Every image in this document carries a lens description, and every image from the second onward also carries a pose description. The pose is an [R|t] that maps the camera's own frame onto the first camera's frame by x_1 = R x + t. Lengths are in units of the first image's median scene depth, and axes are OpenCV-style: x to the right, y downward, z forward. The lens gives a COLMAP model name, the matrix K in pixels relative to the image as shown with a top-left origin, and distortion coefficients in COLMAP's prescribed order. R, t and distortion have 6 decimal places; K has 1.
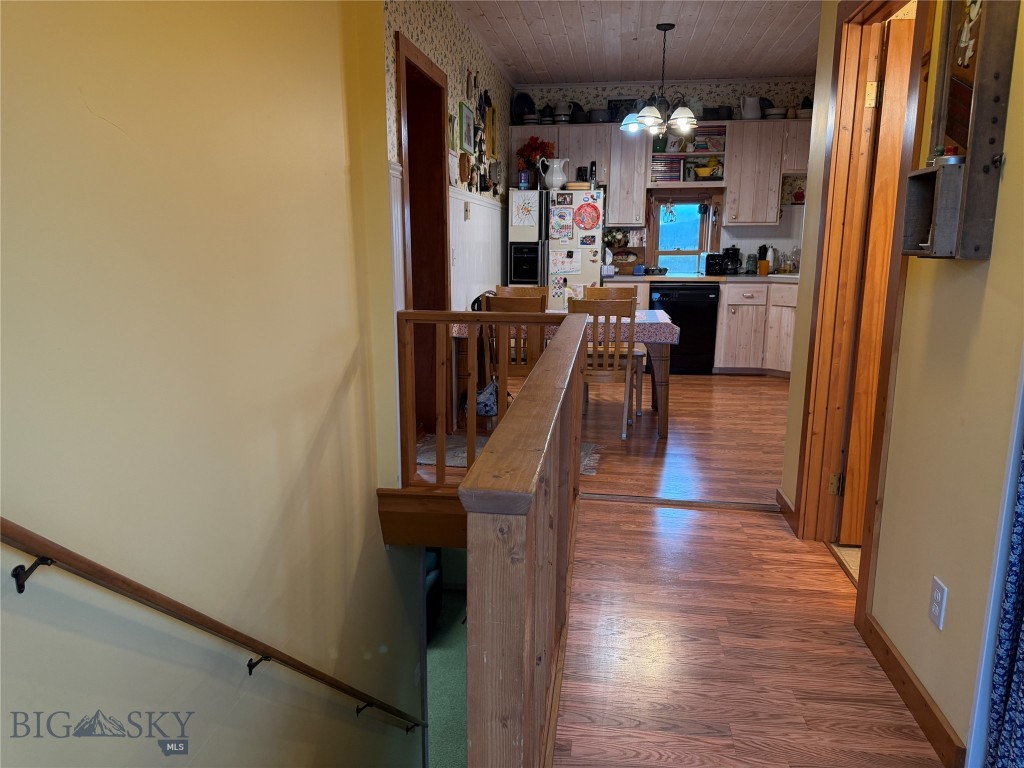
lens RADIAL K [[734.1, 0, 508.6], [0, 734.1, 390.1], [0, 0, 1]] dist [0.122411, -0.173033]
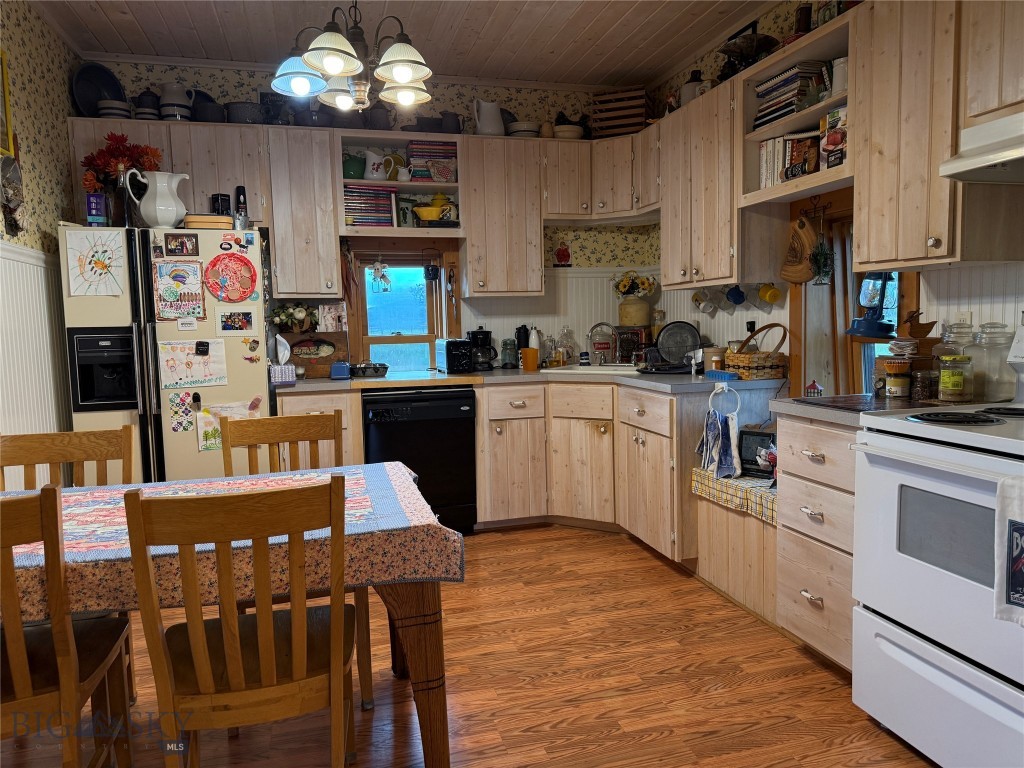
lens RADIAL K [[734.1, 0, 508.6], [0, 734.1, 390.1], [0, 0, 1]] dist [0.122411, -0.173033]
pose [[0.920360, -0.060086, 0.386429, 0.073928], [0.102903, 0.990514, -0.091071, -0.081486], [-0.377291, 0.123583, 0.917812, 0.422025]]
